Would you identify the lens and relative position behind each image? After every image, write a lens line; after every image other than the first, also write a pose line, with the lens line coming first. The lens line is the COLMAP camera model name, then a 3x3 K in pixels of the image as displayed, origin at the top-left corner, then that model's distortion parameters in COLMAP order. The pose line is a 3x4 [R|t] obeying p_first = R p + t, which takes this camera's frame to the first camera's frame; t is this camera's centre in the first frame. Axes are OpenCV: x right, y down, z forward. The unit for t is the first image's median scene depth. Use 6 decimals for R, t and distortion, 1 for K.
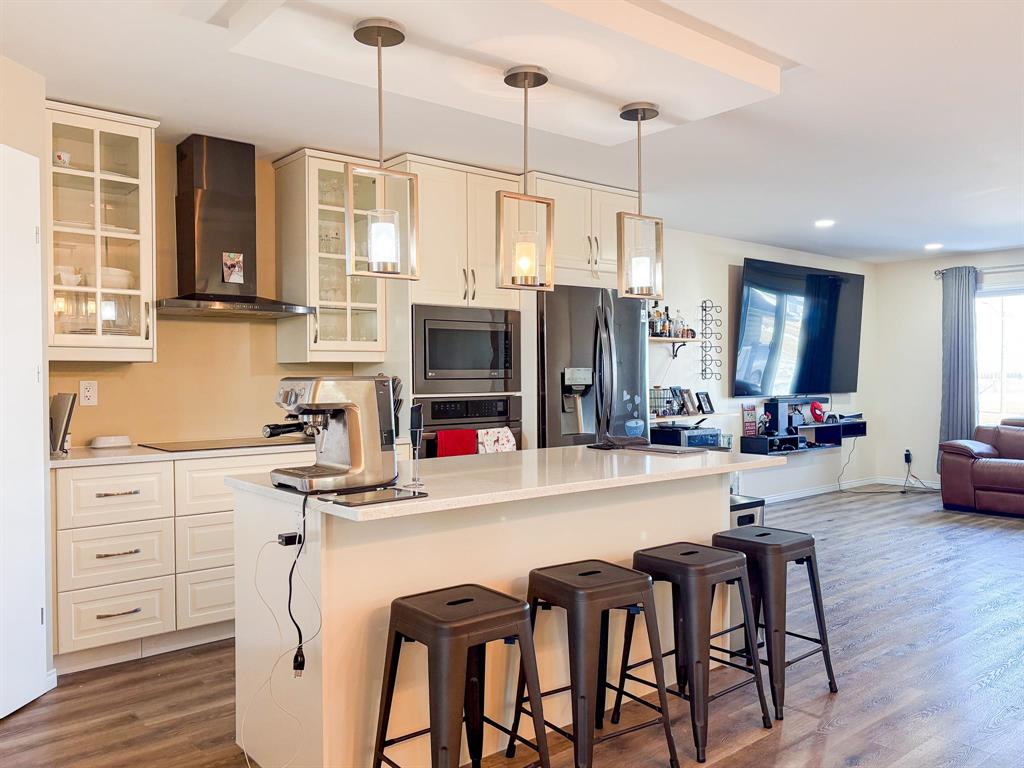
lens RADIAL K [[815.3, 0, 513.0], [0, 815.3, 387.9], [0, 0, 1]] dist [0.022504, -0.008199]
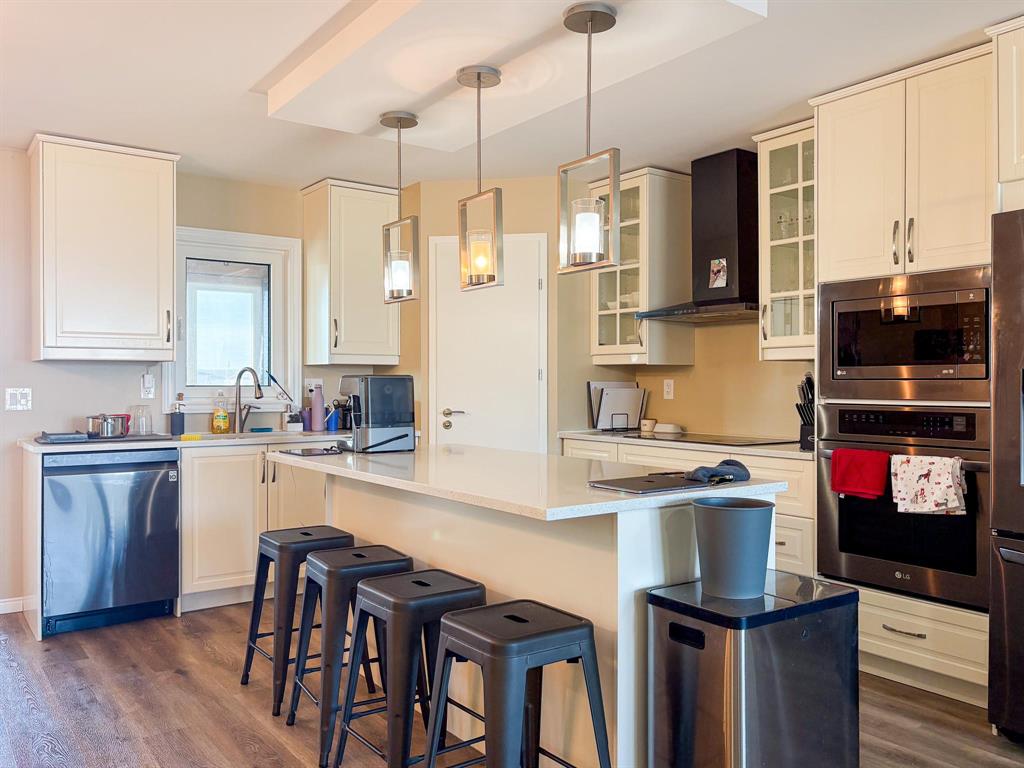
lens RADIAL K [[815.3, 0, 507.2], [0, 815.3, 381.0], [0, 0, 1]] dist [0.022504, -0.008199]
pose [[-0.059659, 0.004264, -0.998210, 0.462539], [-0.020158, 0.999782, 0.005476, -0.005049], [0.998015, 0.020449, -0.059560, 0.504705]]
